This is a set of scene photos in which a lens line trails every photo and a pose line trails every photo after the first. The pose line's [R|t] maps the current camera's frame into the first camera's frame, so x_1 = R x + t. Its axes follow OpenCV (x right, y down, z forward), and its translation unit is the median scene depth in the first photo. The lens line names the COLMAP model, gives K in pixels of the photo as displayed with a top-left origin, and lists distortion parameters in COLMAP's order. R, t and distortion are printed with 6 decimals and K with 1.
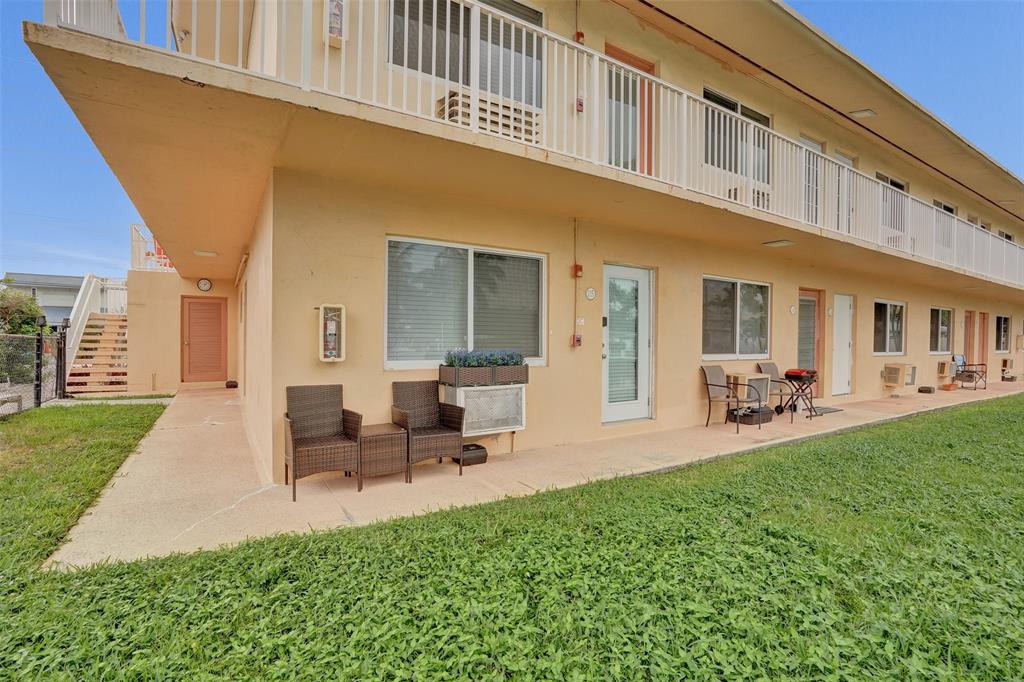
lens RADIAL K [[474.2, 0, 512.4], [0, 474.2, 344.3], [0, 0, 1]] dist [-0.073572, 0.029763]
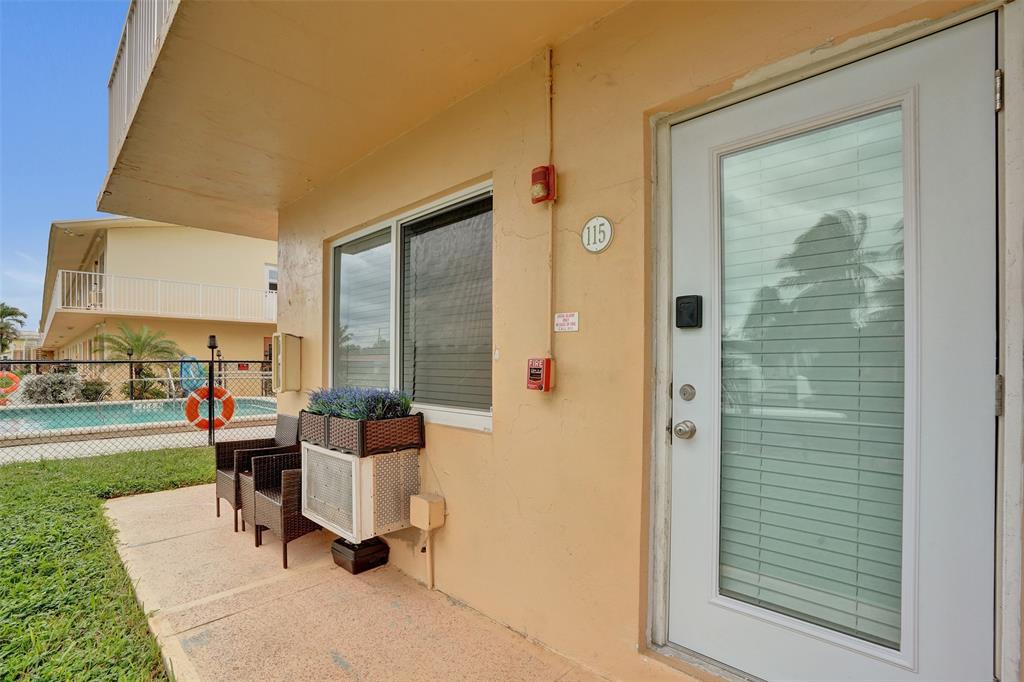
lens RADIAL K [[478.5, 0, 512.4], [0, 478.5, 347.0], [0, 0, 1]] dist [-0.071286, 0.030373]
pose [[0.247953, -0.029091, -0.968335, 0.554774], [0.005282, 0.999575, -0.028677, -0.021721], [0.968758, 0.001996, 0.248001, 0.995409]]
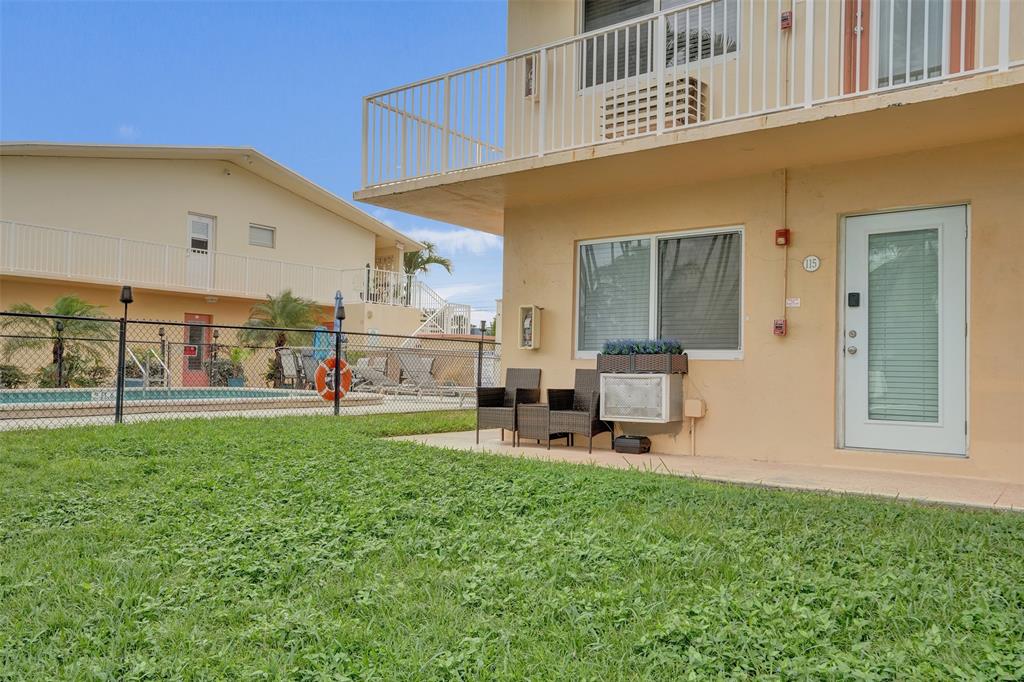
lens RADIAL K [[802.1, 0, 509.8], [0, 802.1, 316.8], [0, 0, 1]] dist [0.053625, -0.000174]
pose [[0.378172, -0.057198, -0.923967, 1.349135], [-0.011450, 0.997724, -0.066450, 0.076741], [0.925665, 0.035709, 0.376656, 0.094272]]
